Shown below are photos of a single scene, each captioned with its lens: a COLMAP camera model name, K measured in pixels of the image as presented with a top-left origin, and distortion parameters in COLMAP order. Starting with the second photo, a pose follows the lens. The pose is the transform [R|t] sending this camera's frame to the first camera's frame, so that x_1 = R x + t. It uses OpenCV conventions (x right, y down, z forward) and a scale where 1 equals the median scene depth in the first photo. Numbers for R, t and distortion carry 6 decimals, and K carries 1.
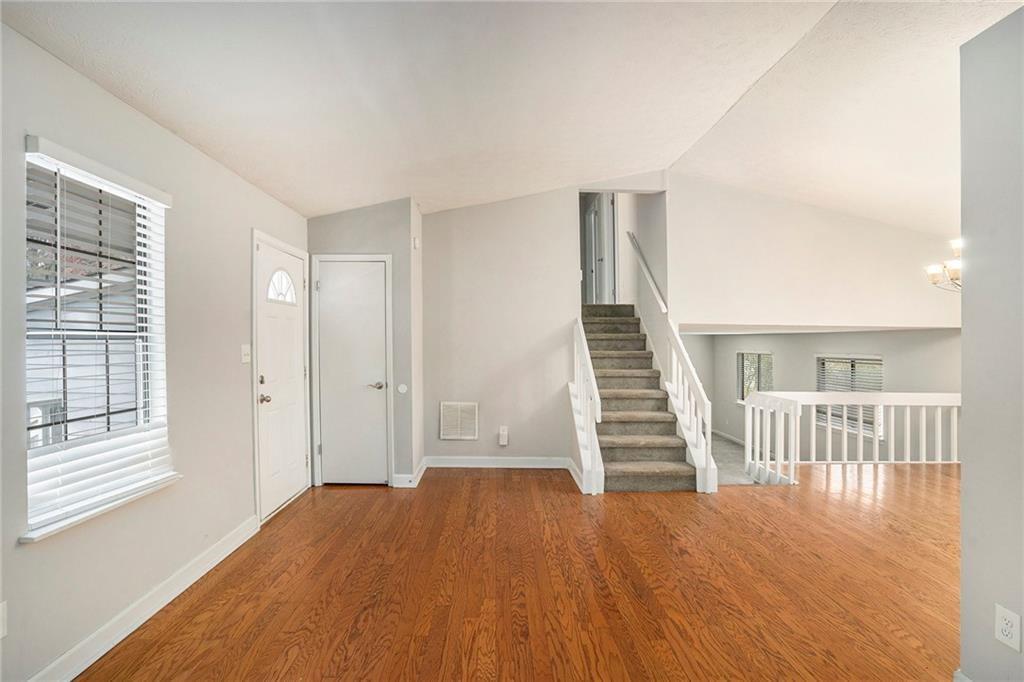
lens RADIAL K [[482.7, 0, 510.4], [0, 482.7, 341.9], [0, 0, 1]] dist [-0.020987, 0.002370]
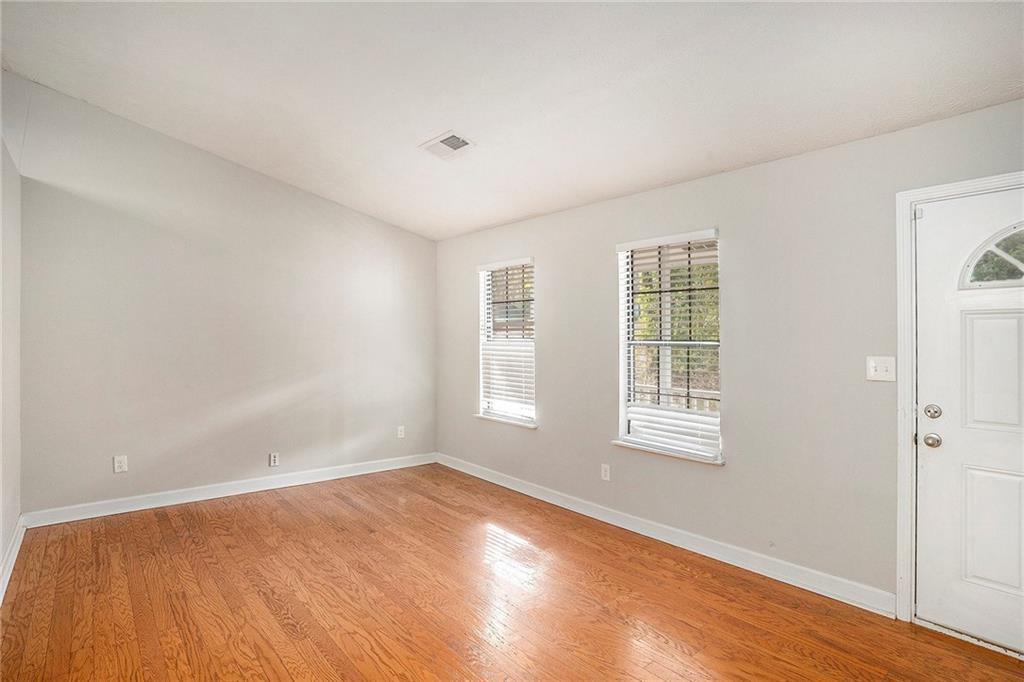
lens RADIAL K [[482.7, 0, 503.7], [0, 482.7, 338.5], [0, 0, 1]] dist [-0.020987, 0.002370]
pose [[-0.754929, -0.020999, -0.655470, 0.562601], [-0.018557, 0.999771, -0.010657, -0.008822], [0.655544, 0.004119, -0.755146, 1.671441]]
